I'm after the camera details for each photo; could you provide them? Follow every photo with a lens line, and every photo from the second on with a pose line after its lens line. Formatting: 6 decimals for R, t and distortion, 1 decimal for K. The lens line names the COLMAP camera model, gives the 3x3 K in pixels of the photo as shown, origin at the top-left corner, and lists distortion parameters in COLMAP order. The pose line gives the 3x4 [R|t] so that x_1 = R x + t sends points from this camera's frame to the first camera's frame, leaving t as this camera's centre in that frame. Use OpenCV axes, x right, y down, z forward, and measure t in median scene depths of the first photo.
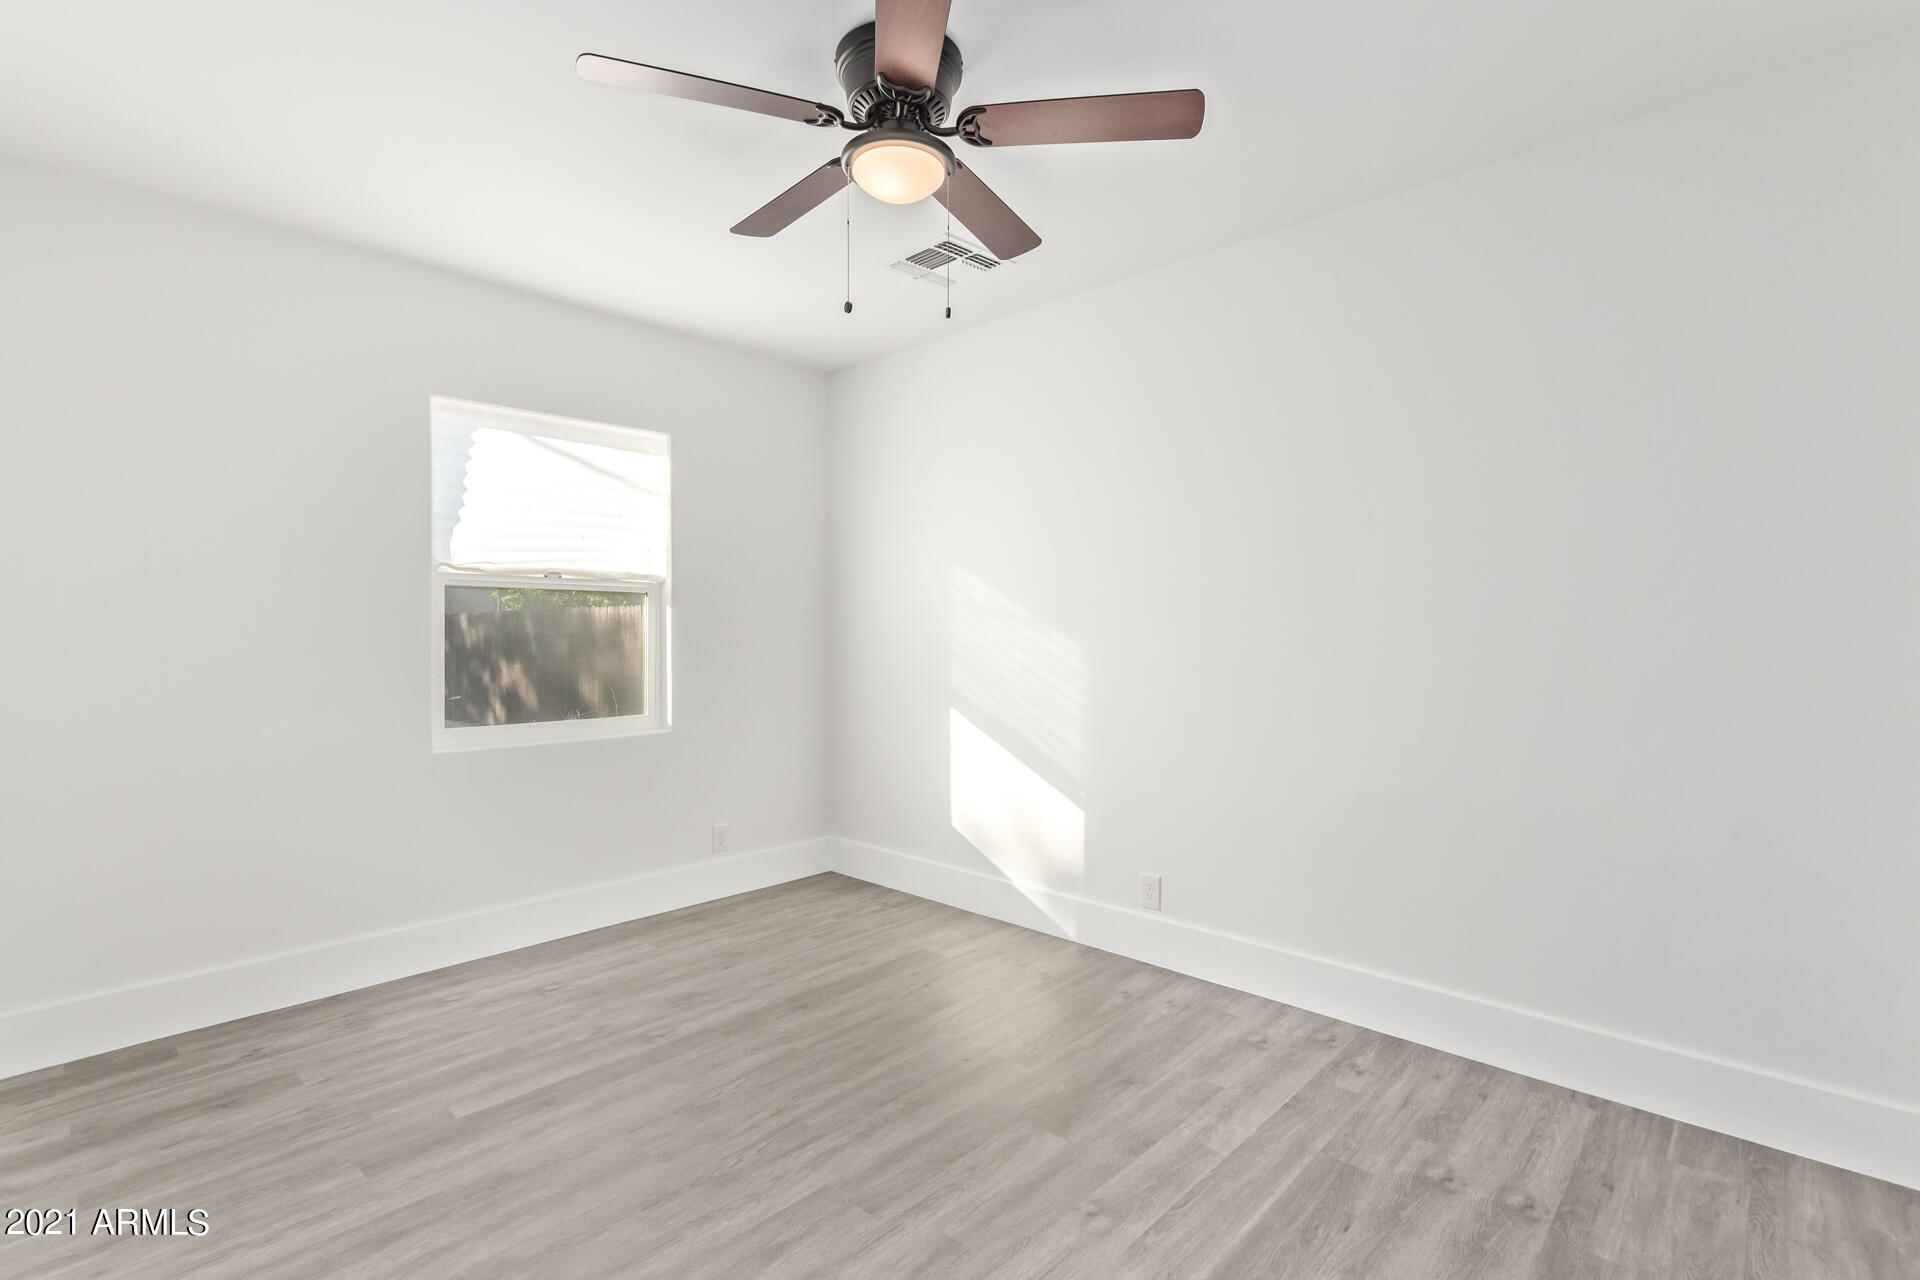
lens RADIAL K [[881.3, 0, 969.1], [0, 881.3, 643.6], [0, 0, 1]] dist [0.007396, -0.004300]
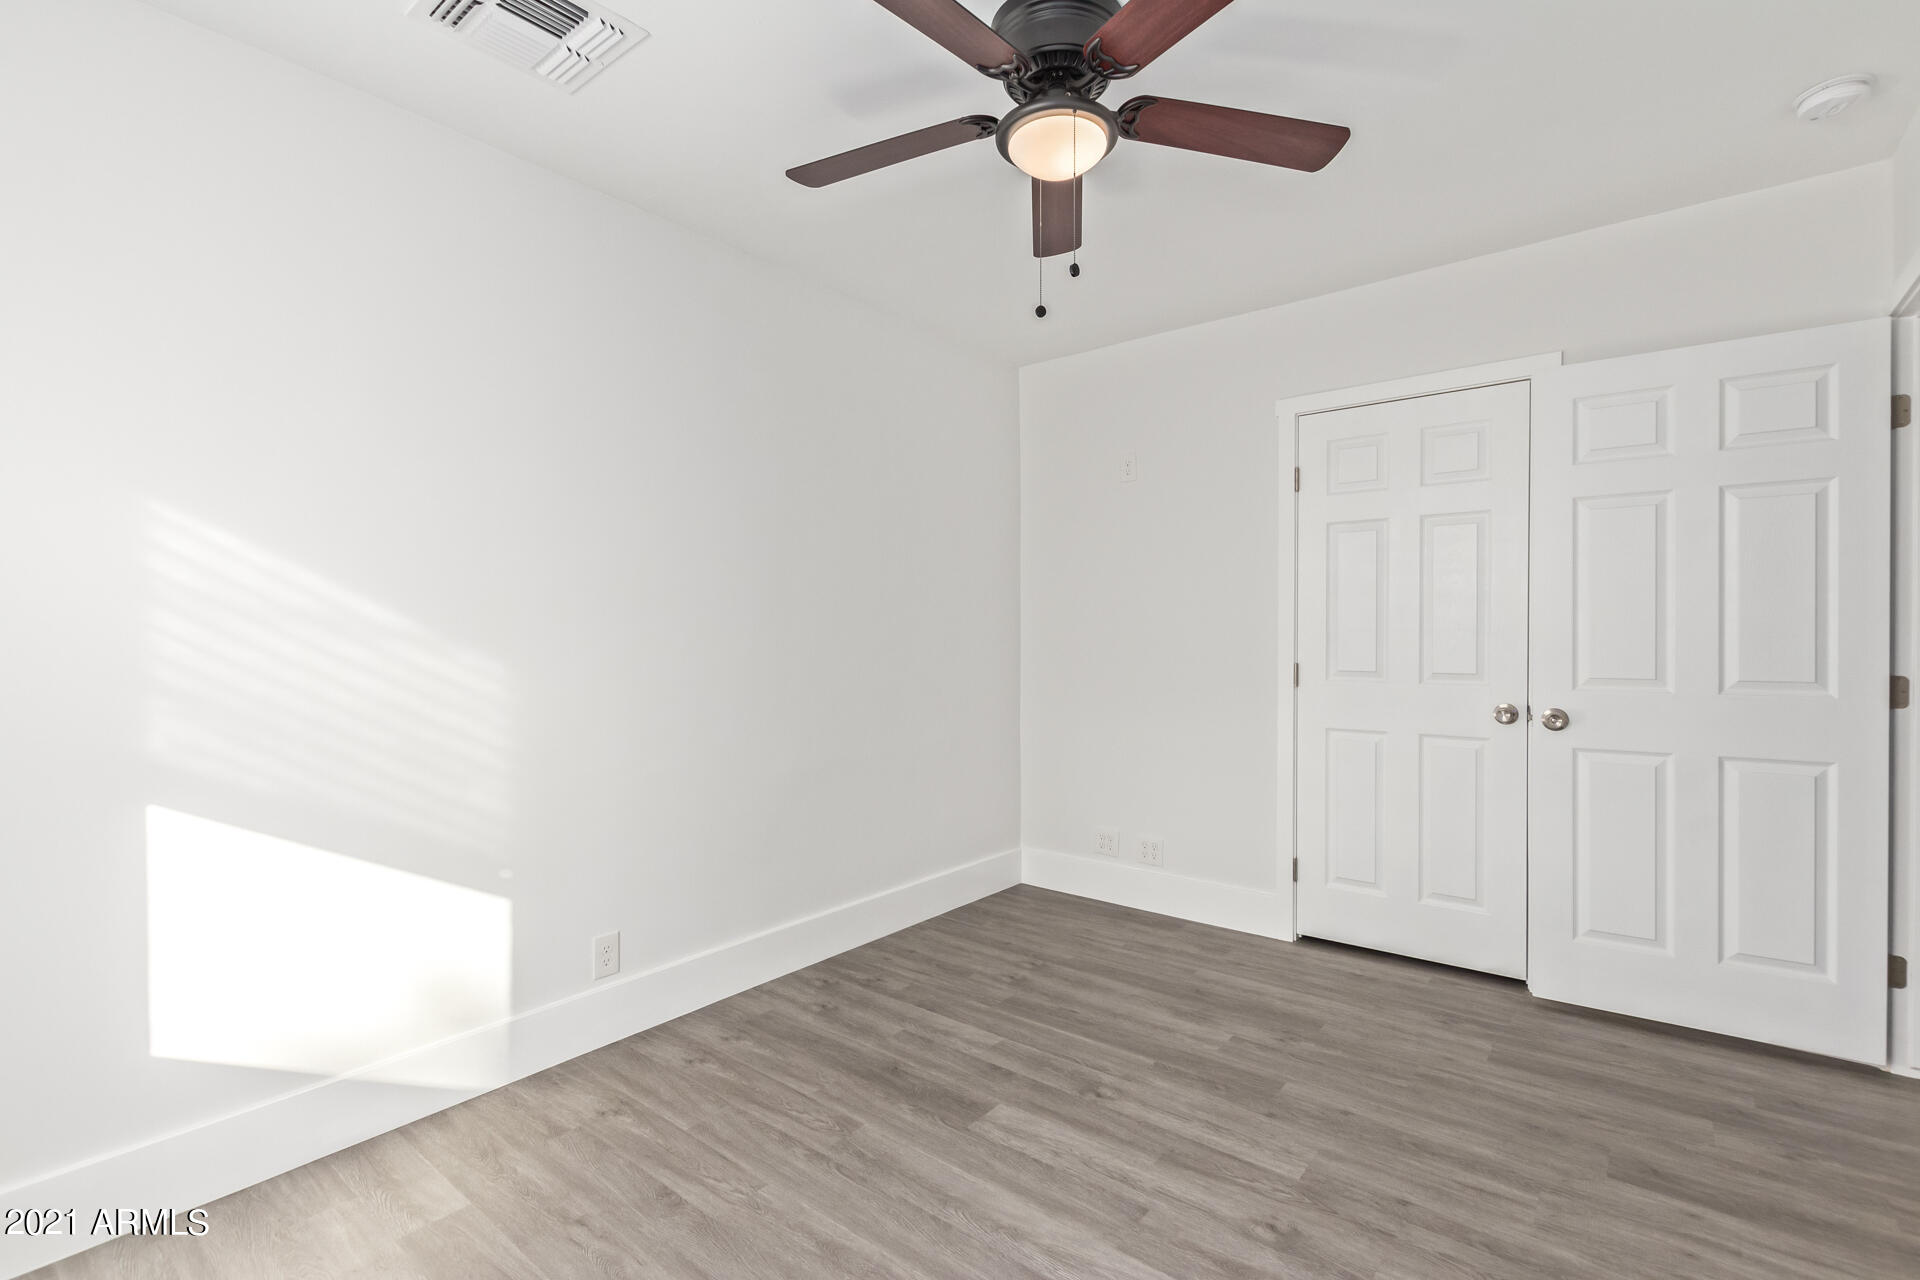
lens RADIAL K [[881.3, 0, 954.3], [0, 881.3, 645.1], [0, 0, 1]] dist [0.007396, -0.004300]
pose [[-0.072200, -0.012869, 0.997307, -0.794642], [0.018472, 0.999728, 0.014237, -0.014880], [-0.997219, 0.019451, -0.071942, 0.928145]]
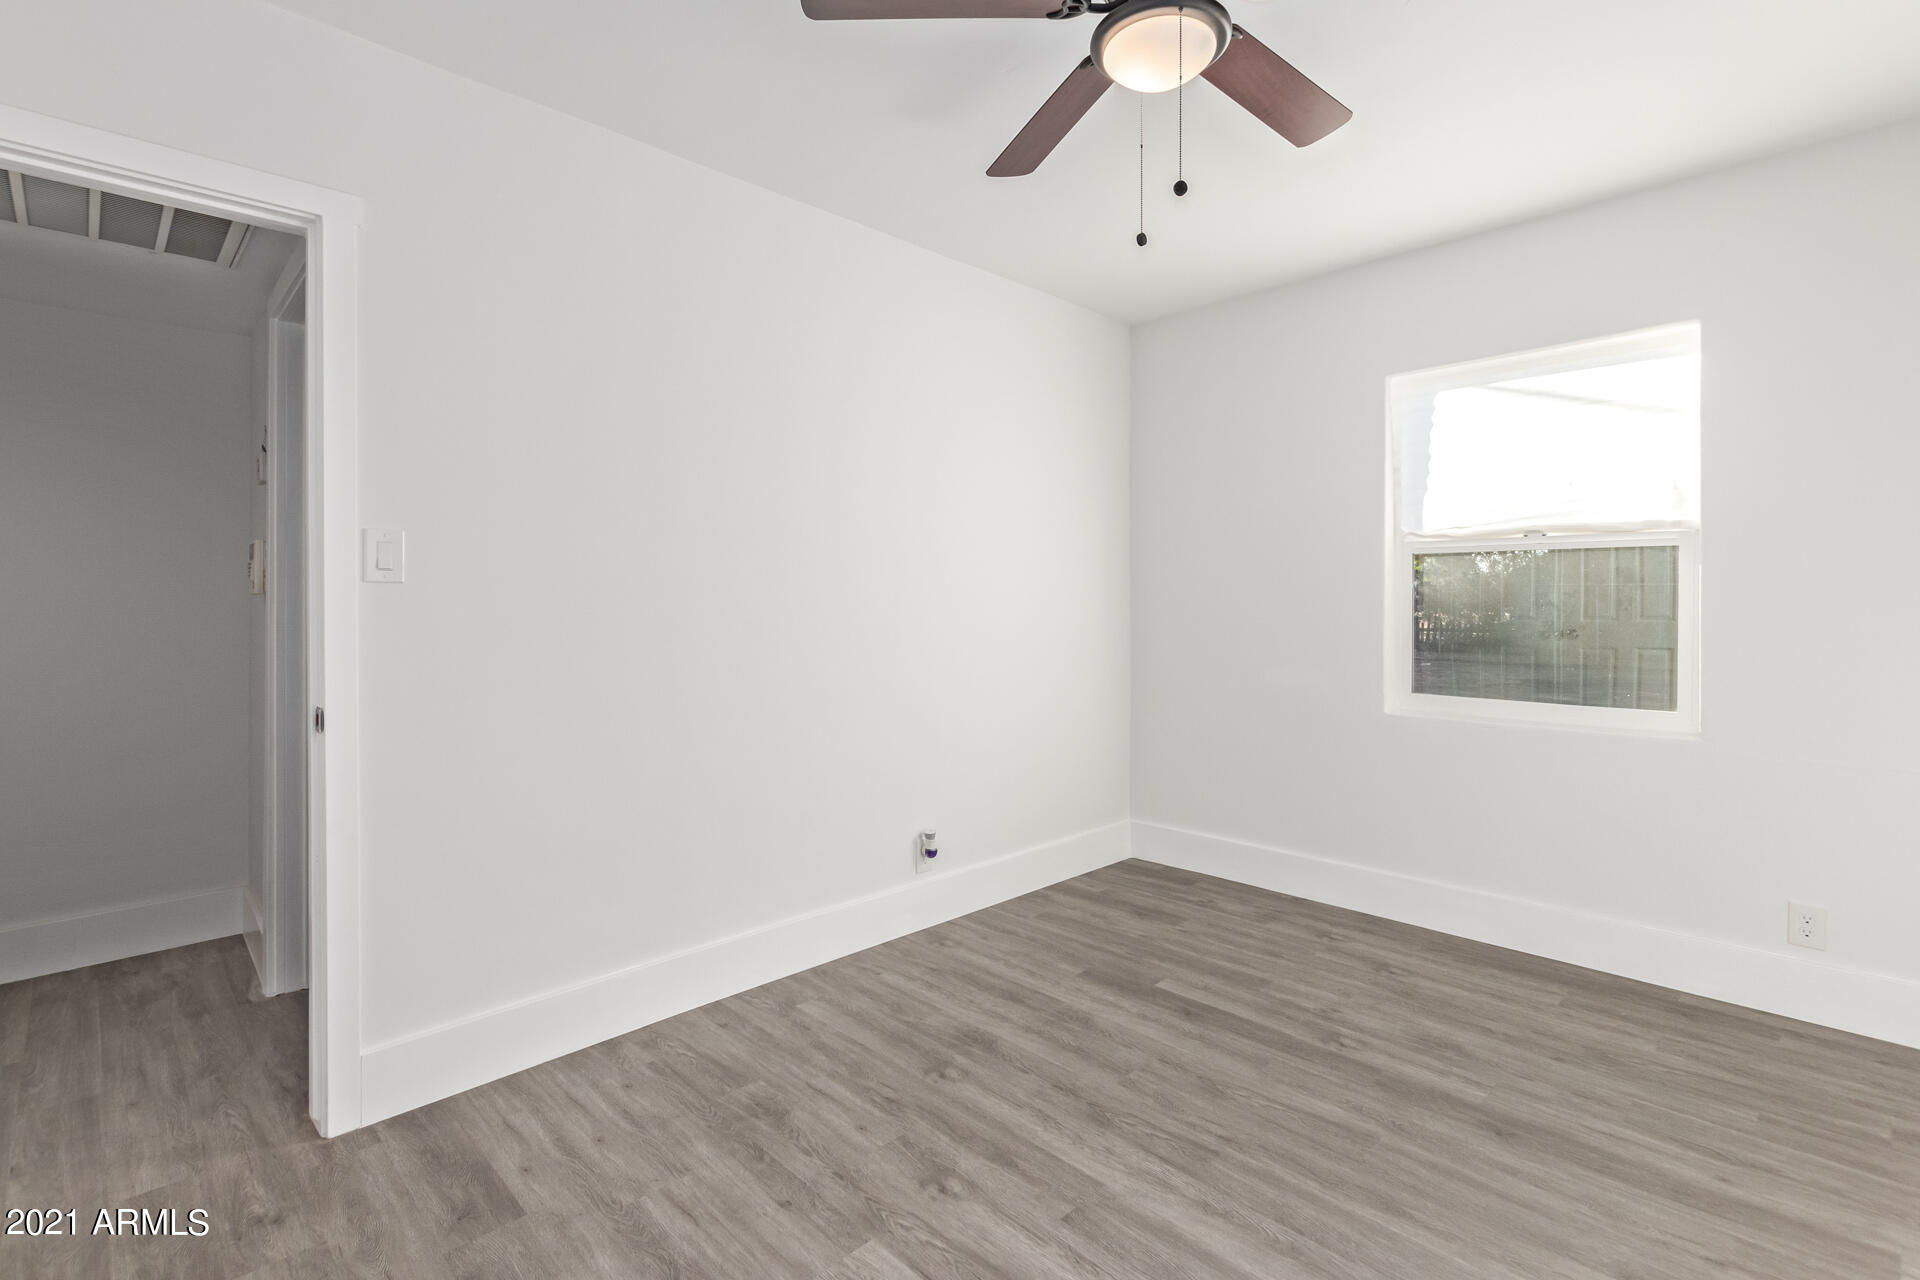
lens RADIAL K [[881.3, 0, 949.8], [0, 881.3, 595.2], [0, 0, 1]] dist [0.007396, -0.004300]
pose [[-0.046832, -0.004921, -0.998891, 0.603809], [-0.012841, 0.999908, -0.004324, -0.008051], [0.998820, 0.012624, -0.046891, 0.663986]]
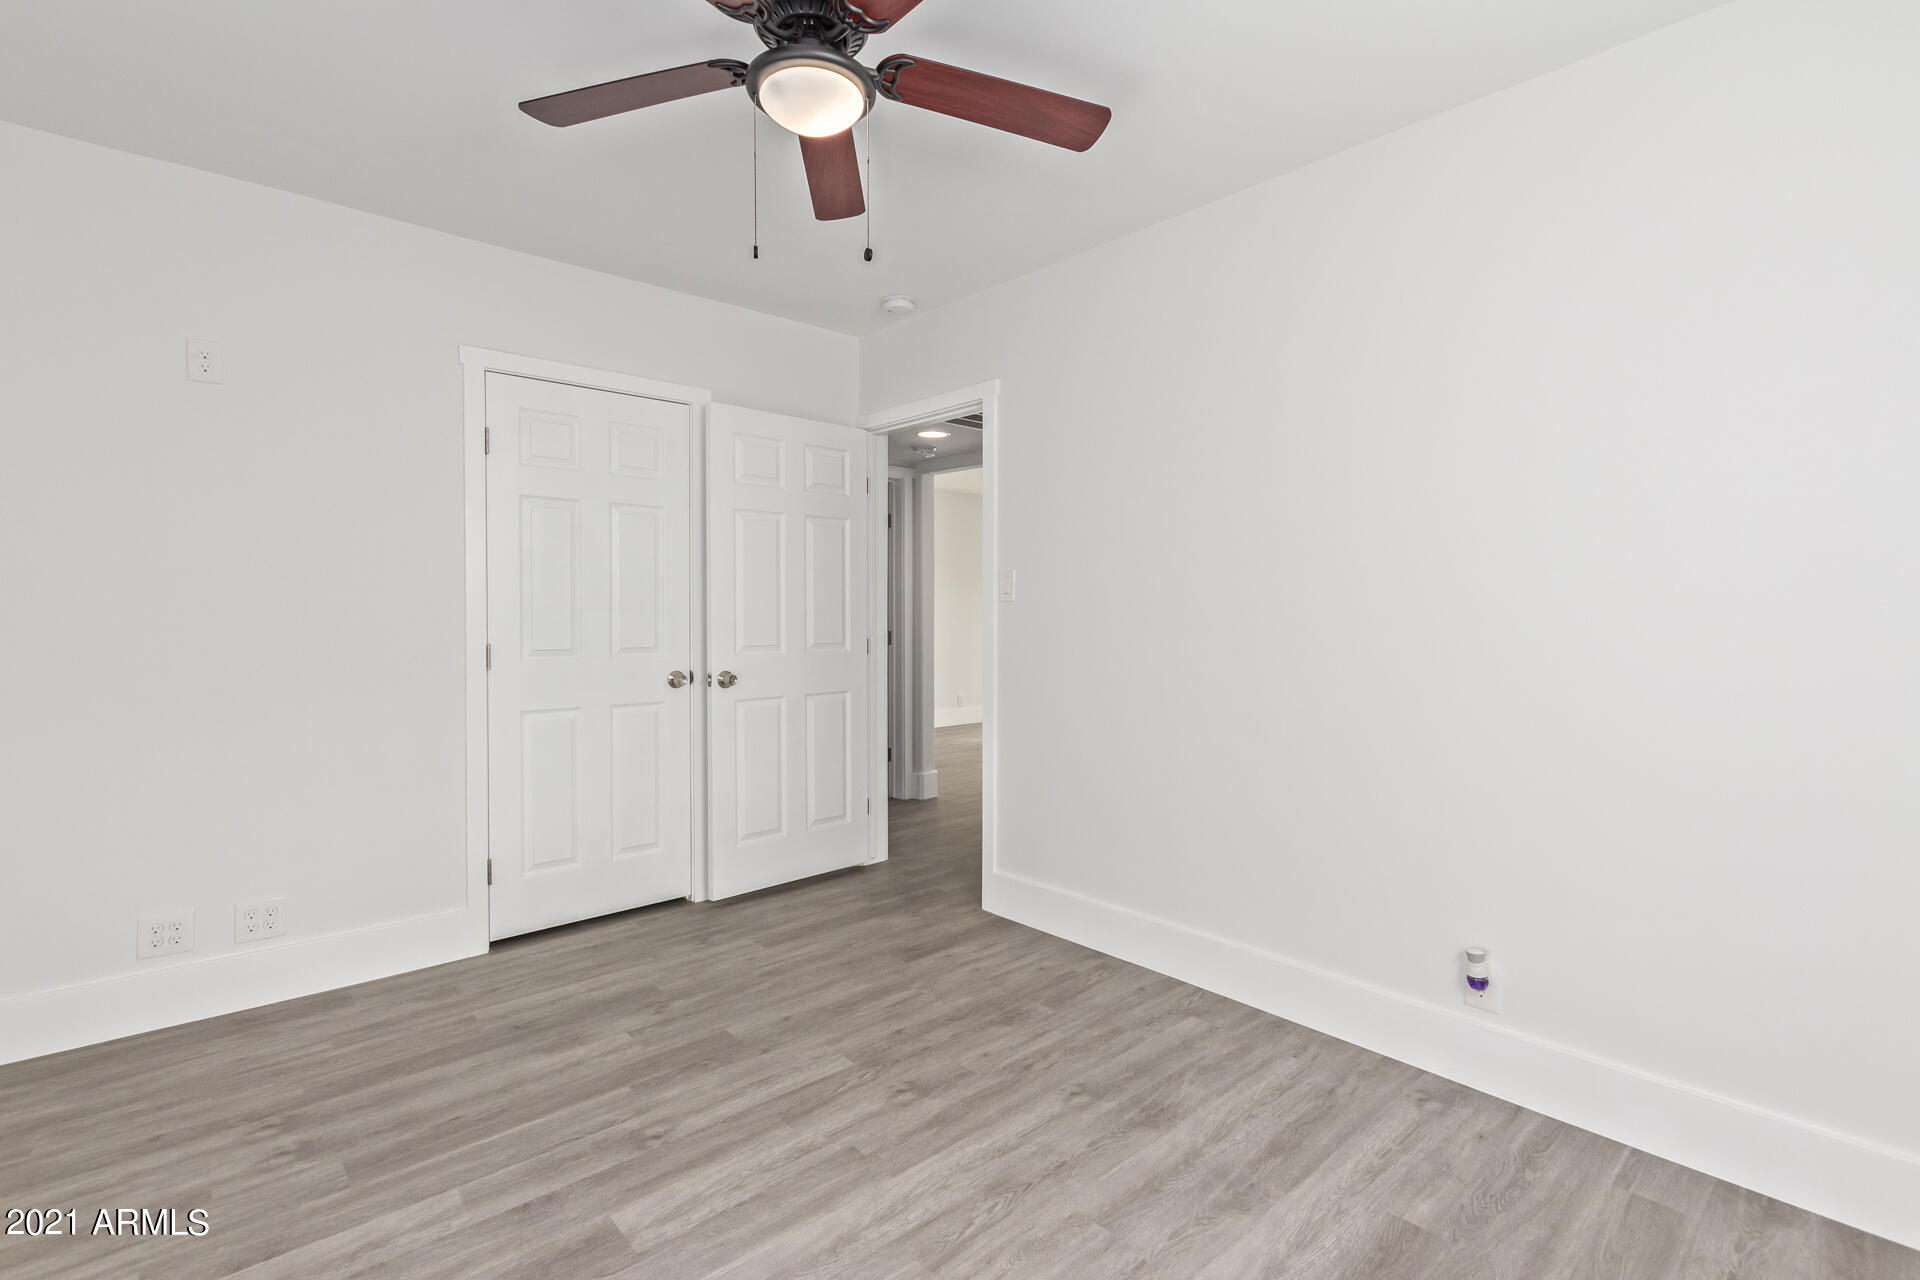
lens RADIAL K [[881.3, 0, 977.9], [0, 881.3, 634.3], [0, 0, 1]] dist [0.007396, -0.004300]
pose [[-0.997828, -0.004334, 0.065734, -0.241663], [-0.001725, 0.999211, 0.039685, -0.021684], [-0.065855, 0.039485, -0.997048, 1.484923]]
